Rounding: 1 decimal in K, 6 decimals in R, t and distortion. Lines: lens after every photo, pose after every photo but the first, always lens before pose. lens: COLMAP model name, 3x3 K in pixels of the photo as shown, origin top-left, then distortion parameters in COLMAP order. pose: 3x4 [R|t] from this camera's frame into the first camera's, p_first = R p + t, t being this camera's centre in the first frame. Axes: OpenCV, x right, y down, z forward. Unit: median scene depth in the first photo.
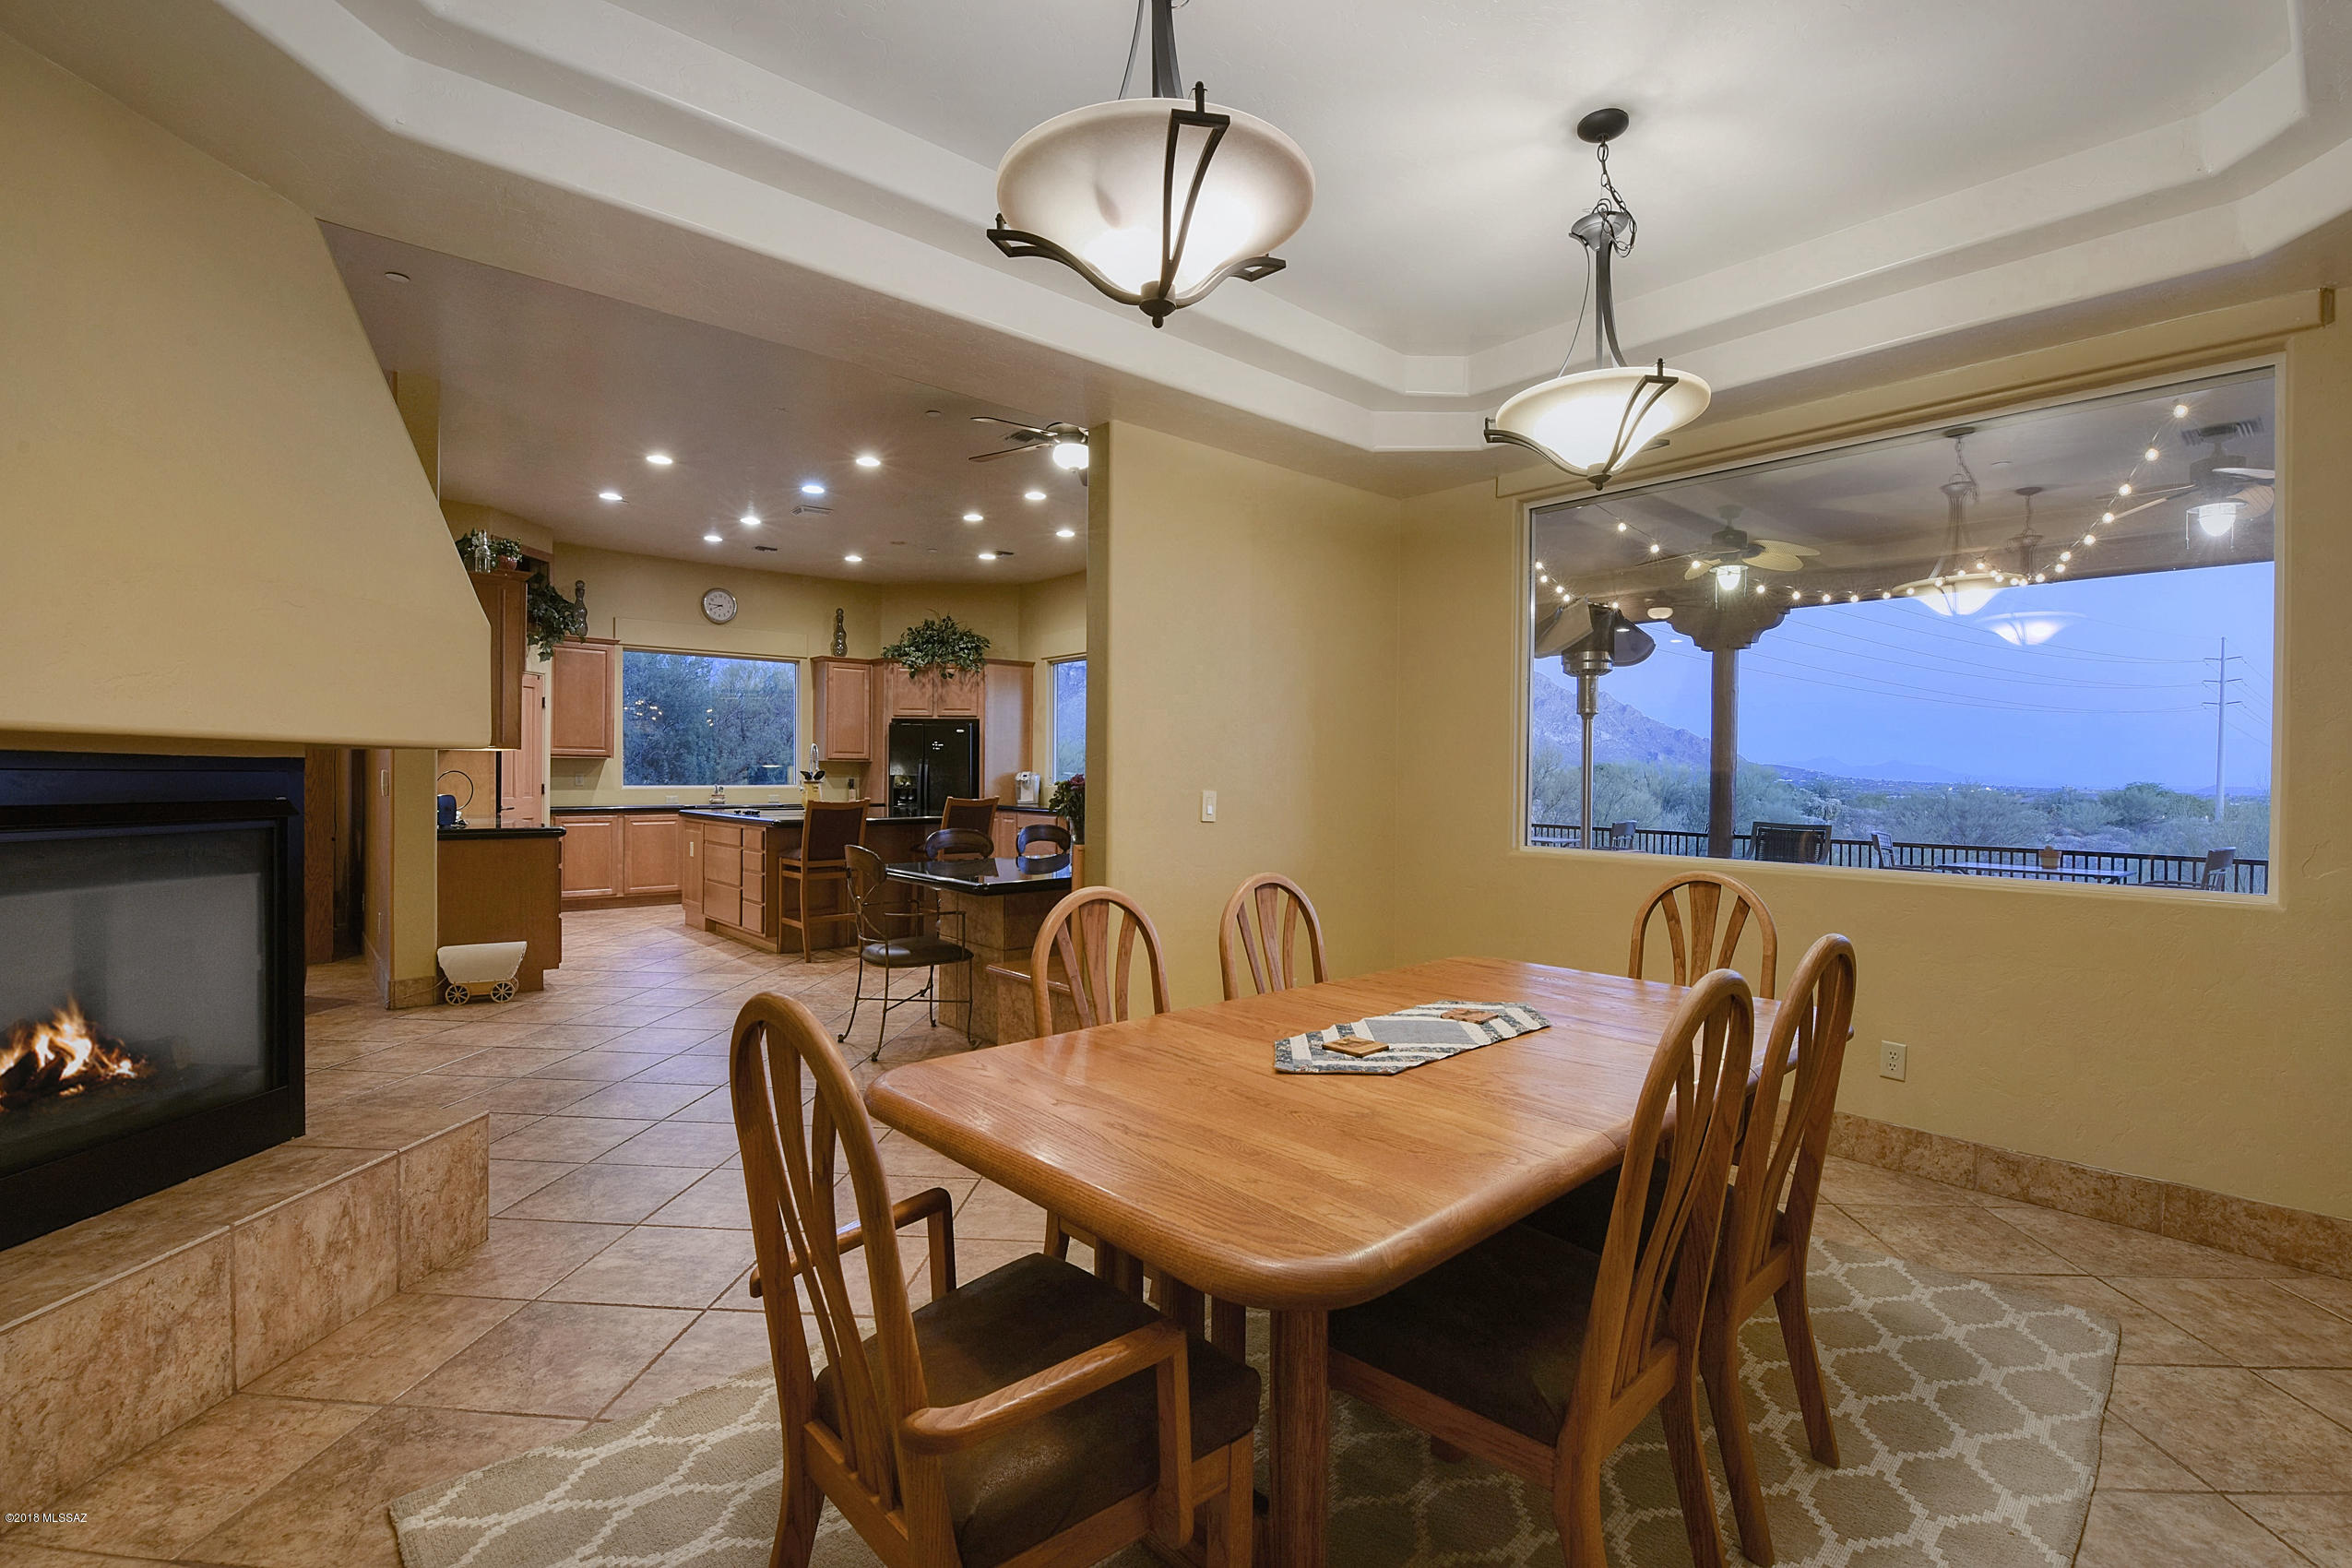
lens RADIAL K [[1080.7, 0, 1258.3], [0, 1080.7, 792.3], [0, 0, 1]] dist [-0.009959, -0.006015]
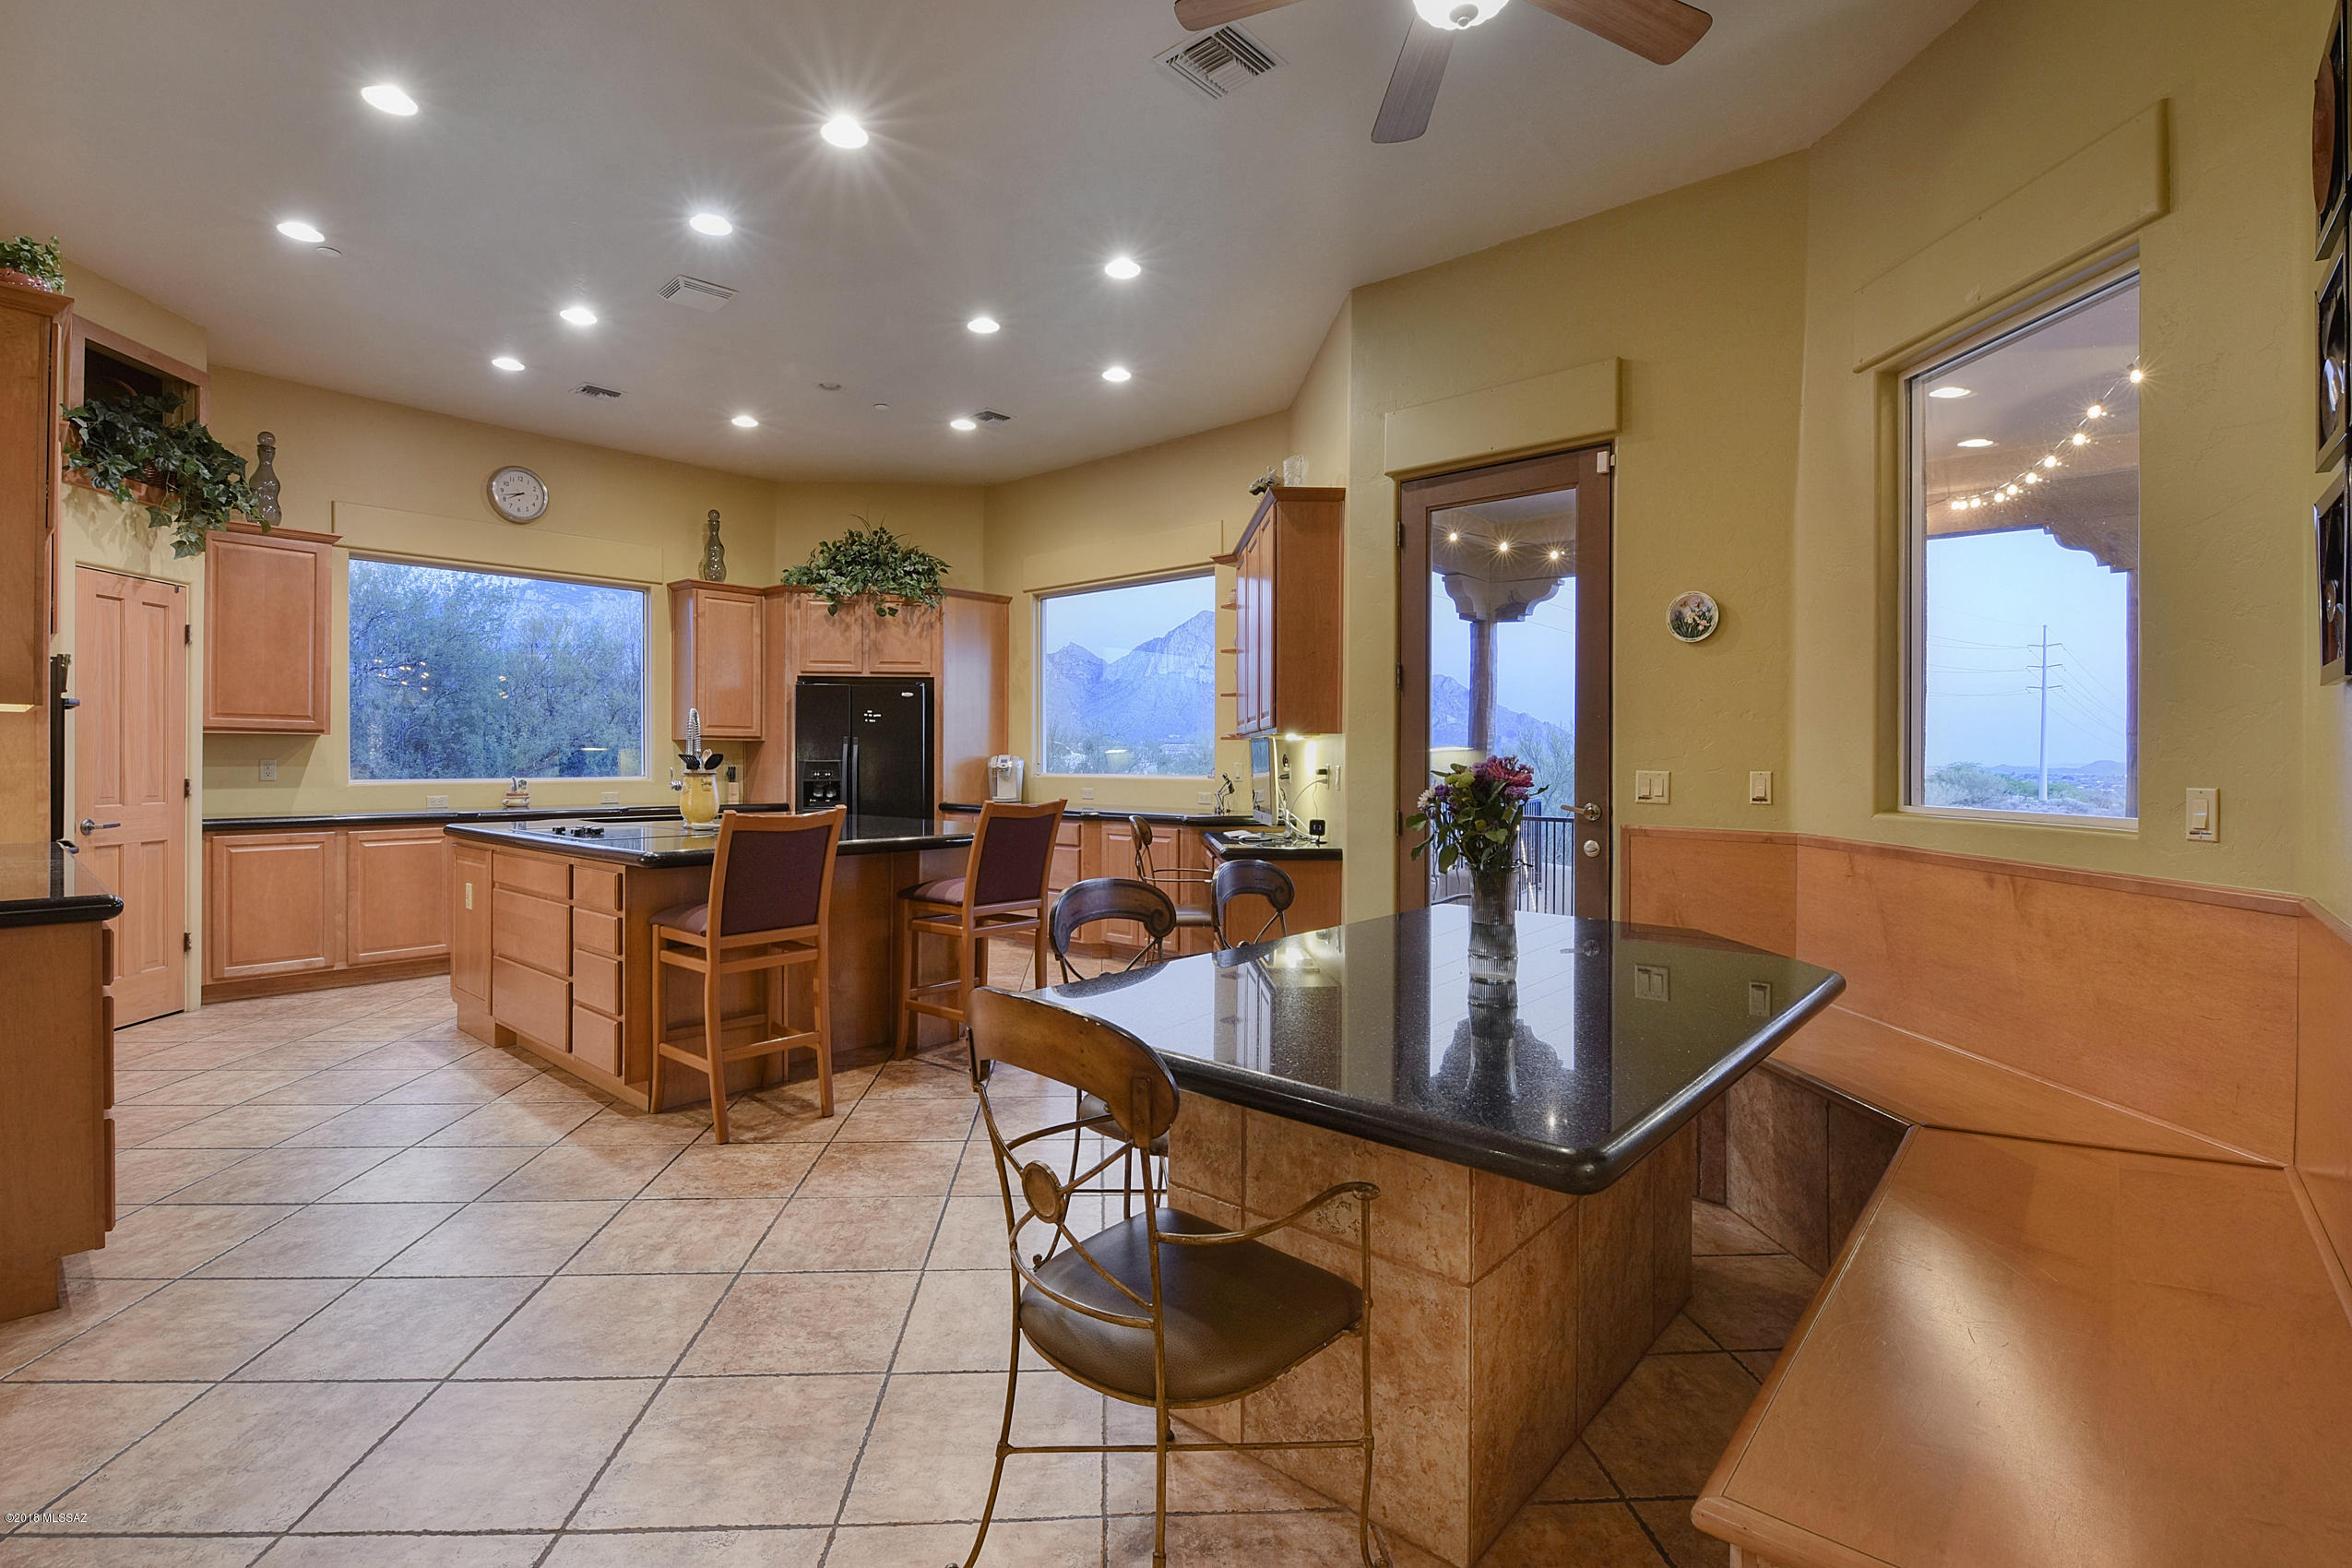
lens RADIAL K [[1080.7, 0, 1252.8], [0, 1080.7, 772.9], [0, 0, 1]] dist [-0.009959, -0.006015]
pose [[0.990369, -0.006052, 0.138321, -0.156692], [0.006610, 0.999972, -0.003579, -0.004338], [-0.138295, 0.004459, 0.990381, 0.307526]]
